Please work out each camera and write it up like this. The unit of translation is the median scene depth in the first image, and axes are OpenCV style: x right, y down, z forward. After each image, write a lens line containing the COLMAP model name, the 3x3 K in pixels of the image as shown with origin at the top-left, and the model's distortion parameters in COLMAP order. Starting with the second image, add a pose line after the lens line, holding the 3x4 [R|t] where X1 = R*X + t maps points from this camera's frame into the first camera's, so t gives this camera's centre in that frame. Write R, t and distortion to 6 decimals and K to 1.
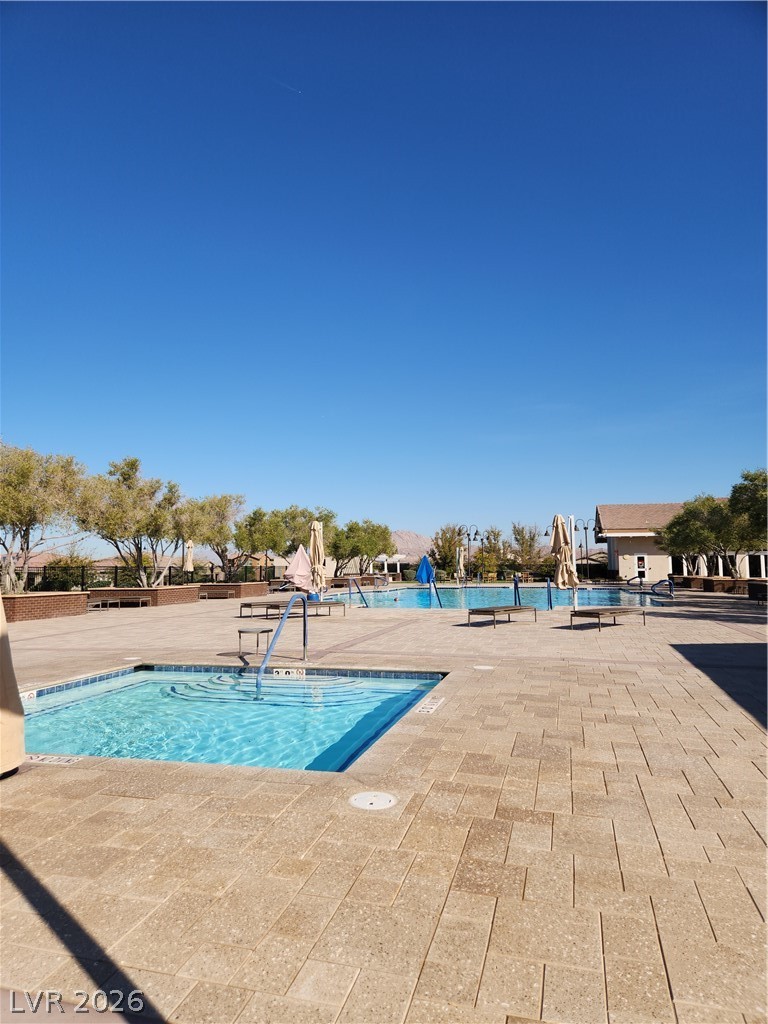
lens RADIAL K [[687.3, 0, 380.6], [0, 687.3, 510.4], [0, 0, 1]] dist [0.042679, -0.001329]
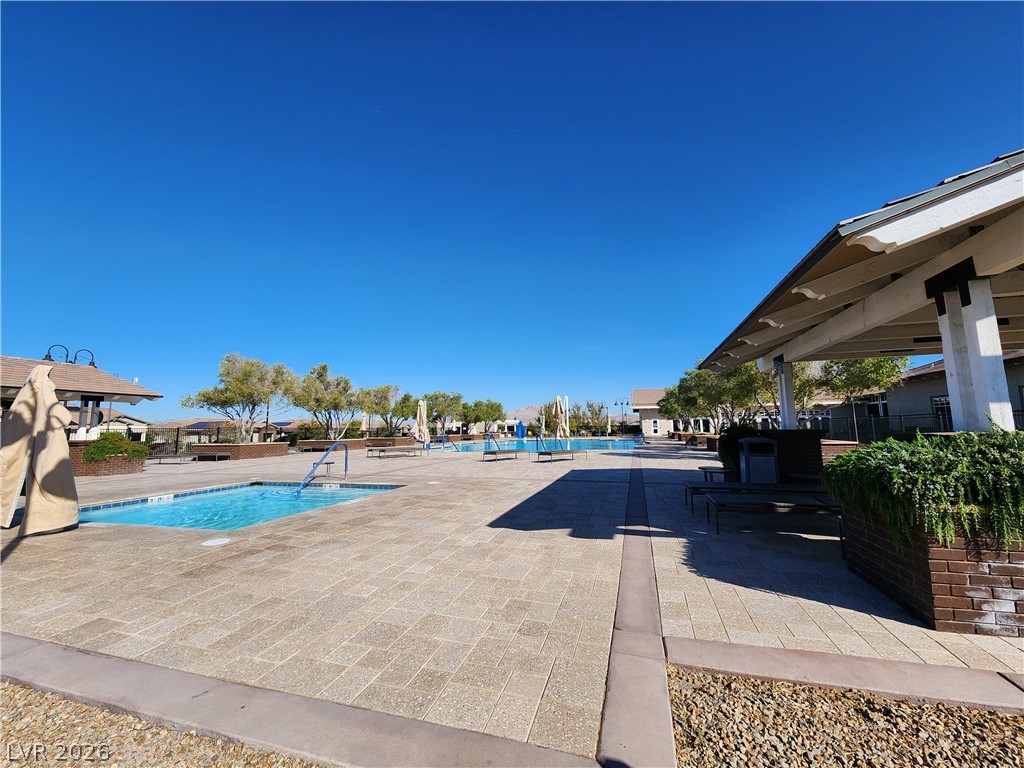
lens RADIAL K [[418.8, 0, 514.6], [0, 418.8, 377.3], [0, 0, 1]] dist [-0.000189, -0.000633]
pose [[0.999927, -0.005803, -0.010558, 0.123718], [0.005393, 0.999247, -0.038414, -0.000836], [0.010773, 0.038354, 0.999206, -0.031058]]
